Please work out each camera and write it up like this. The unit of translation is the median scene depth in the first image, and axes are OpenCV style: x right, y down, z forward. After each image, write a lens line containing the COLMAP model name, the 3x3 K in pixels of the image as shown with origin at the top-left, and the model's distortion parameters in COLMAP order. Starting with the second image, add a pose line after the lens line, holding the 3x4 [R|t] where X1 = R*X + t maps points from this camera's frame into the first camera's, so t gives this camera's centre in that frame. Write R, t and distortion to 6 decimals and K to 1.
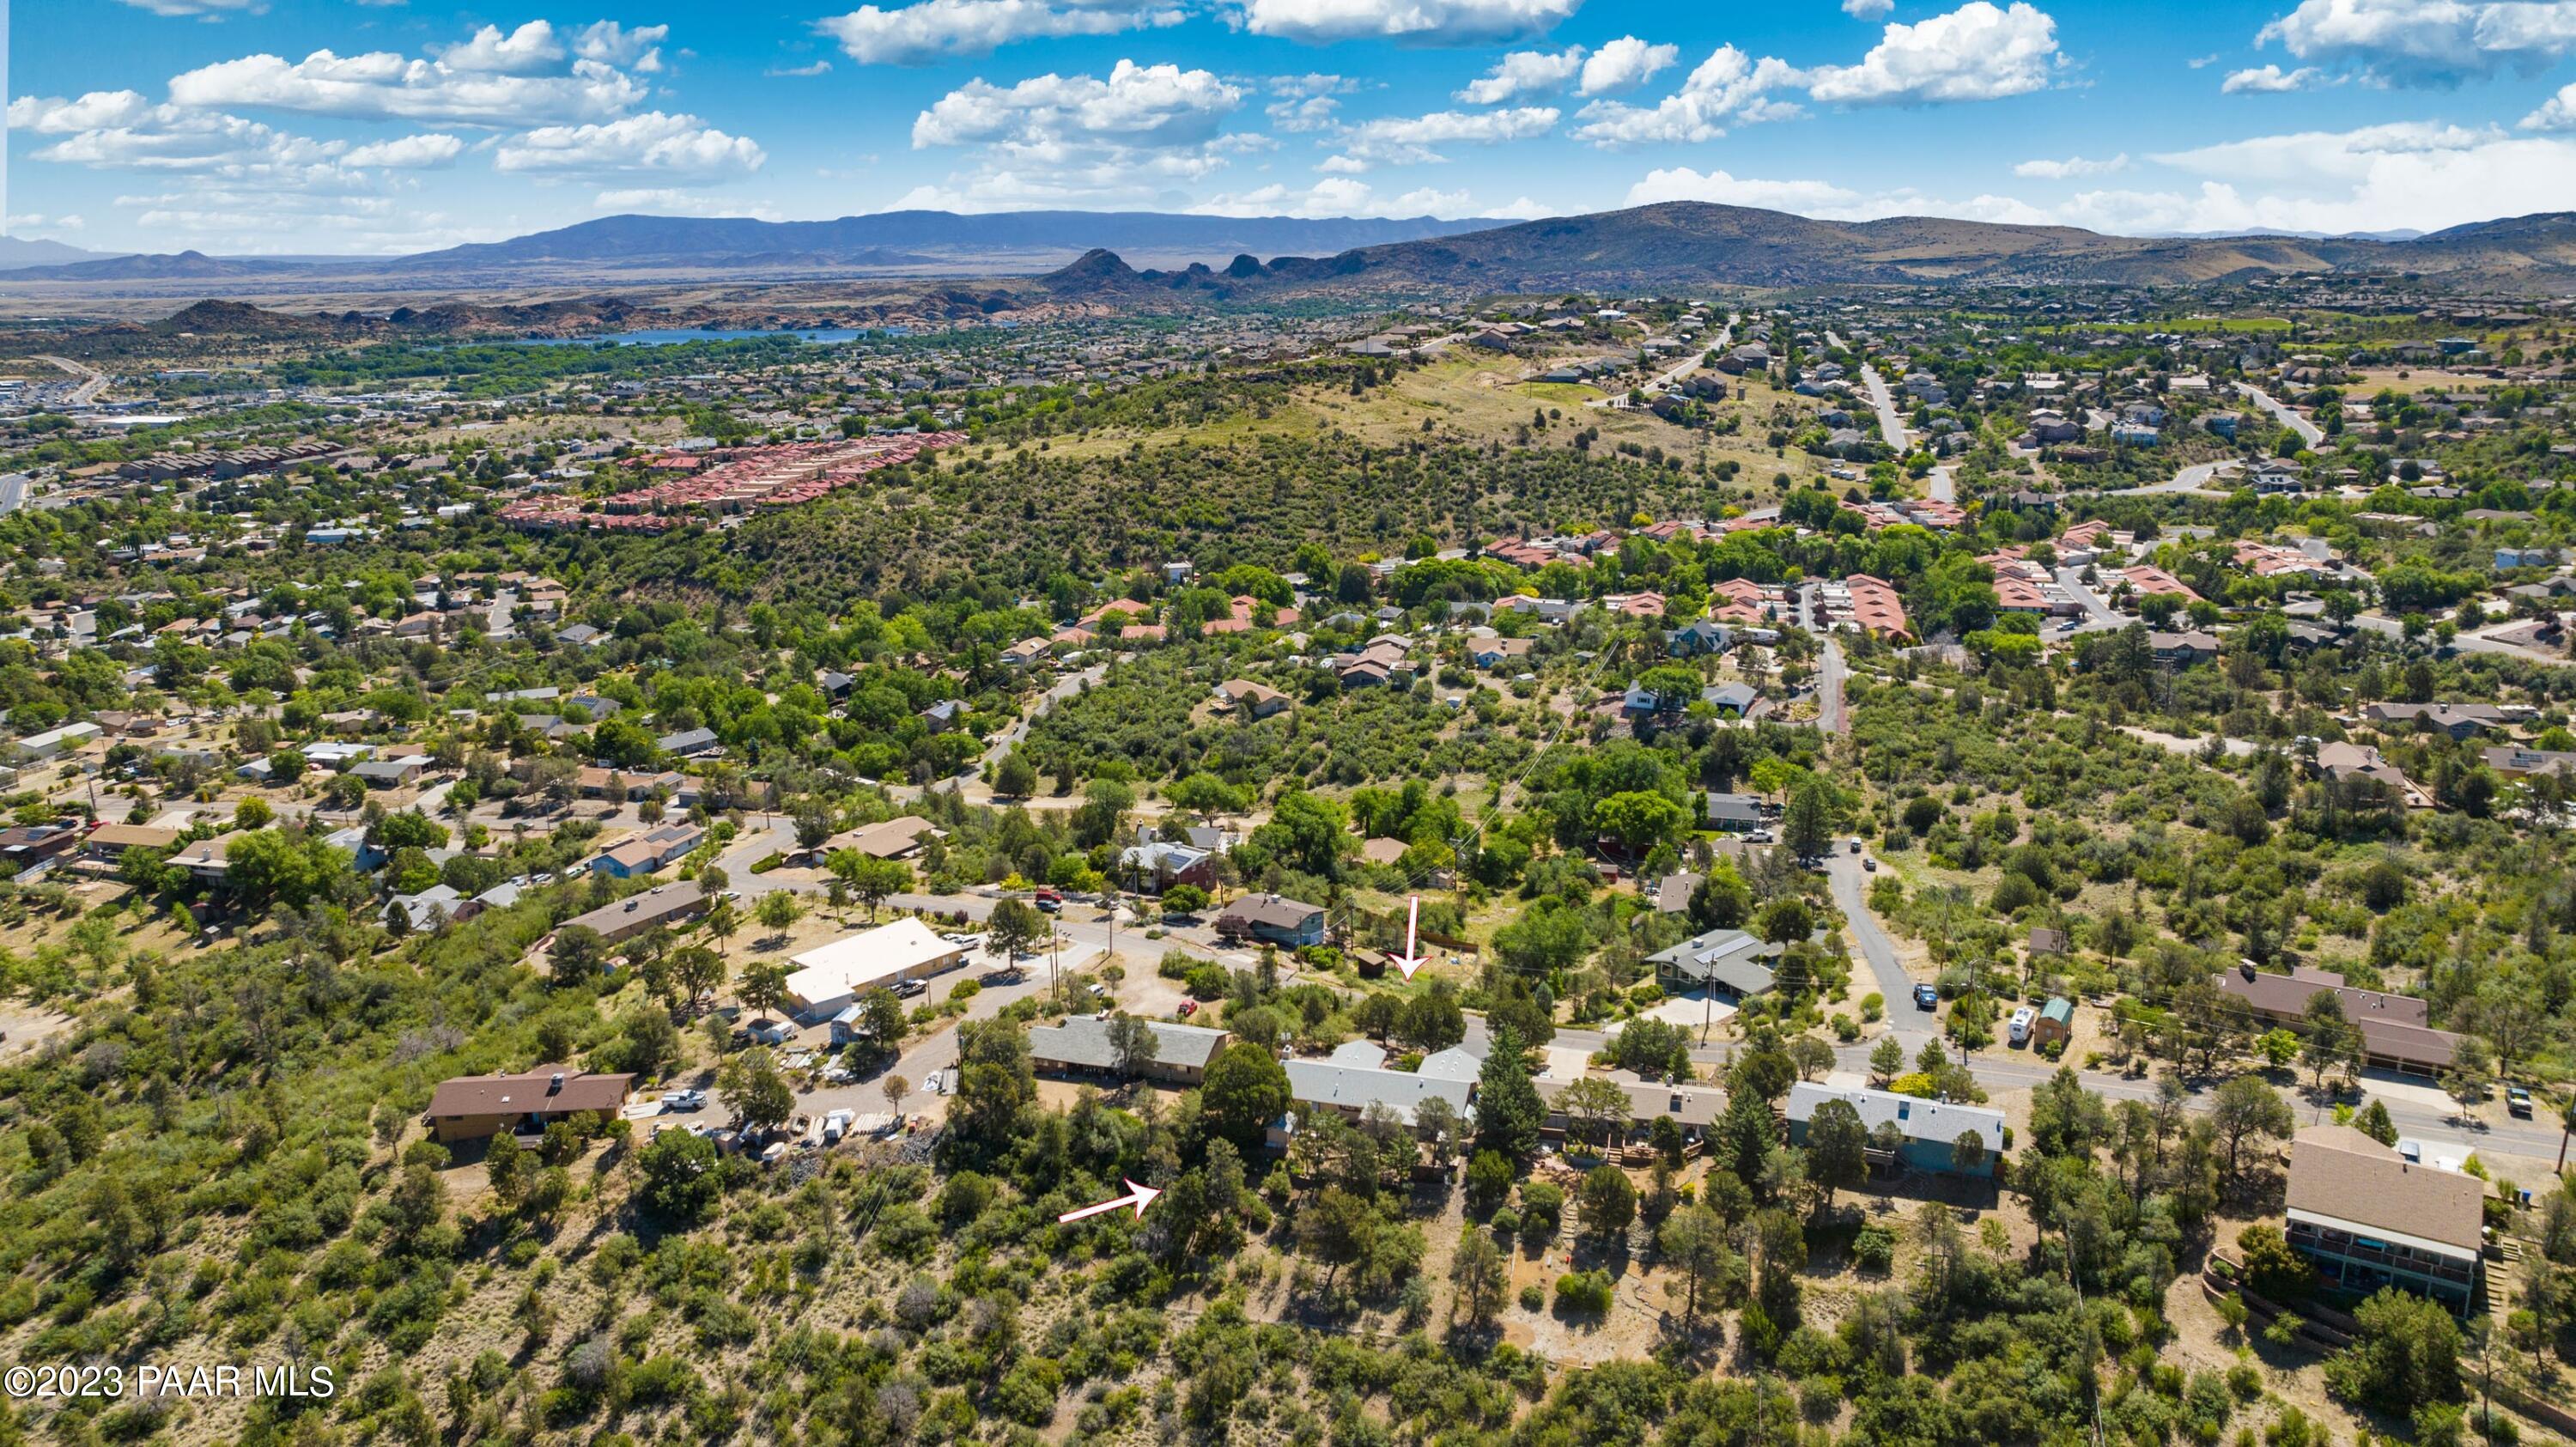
lens RADIAL K [[1959.8, 0, 1288.0], [0, 1959.8, 723.5], [0, 0, 1]] dist [-0.030724, 0.036119]
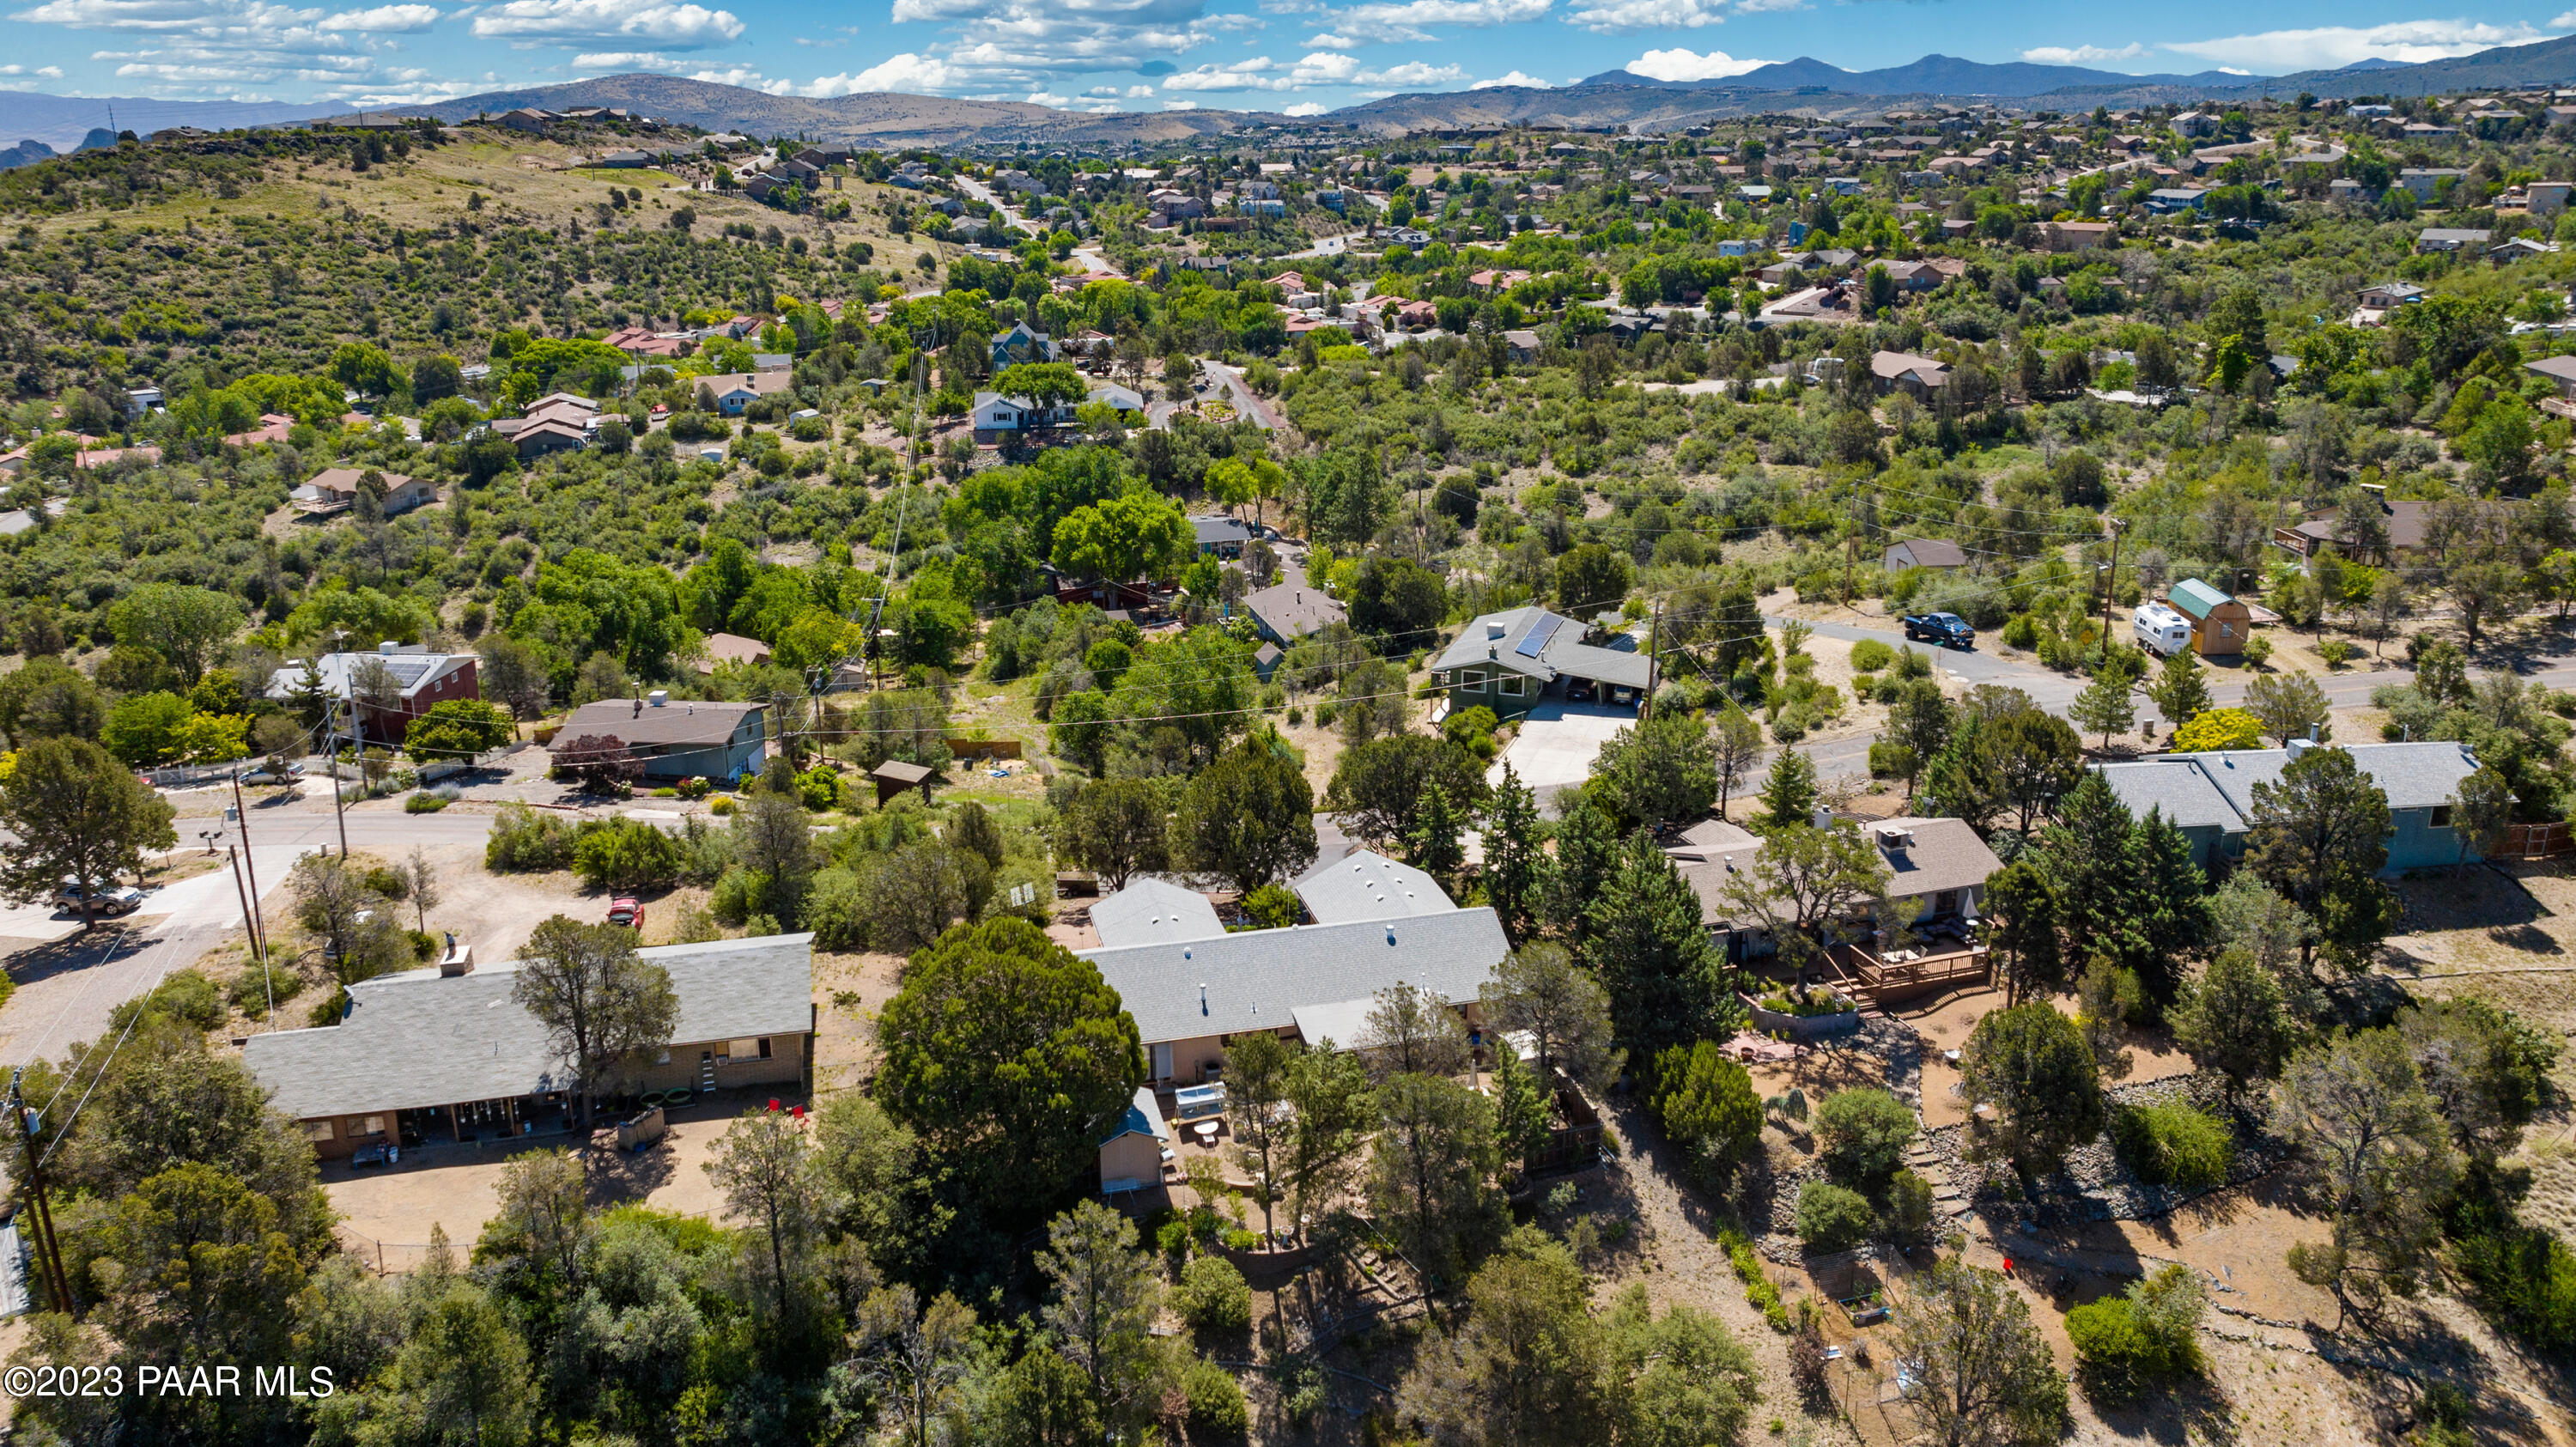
lens RADIAL K [[1959.8, 0, 1288.0], [0, 1959.8, 723.5], [0, 0, 1]] dist [-0.030724, 0.036119]
pose [[0.869218, -0.159751, 0.467910, -0.041494], [0.140947, 0.987157, 0.075197, 0.034046], [-0.473914, 0.000587, 0.880571, 0.208025]]
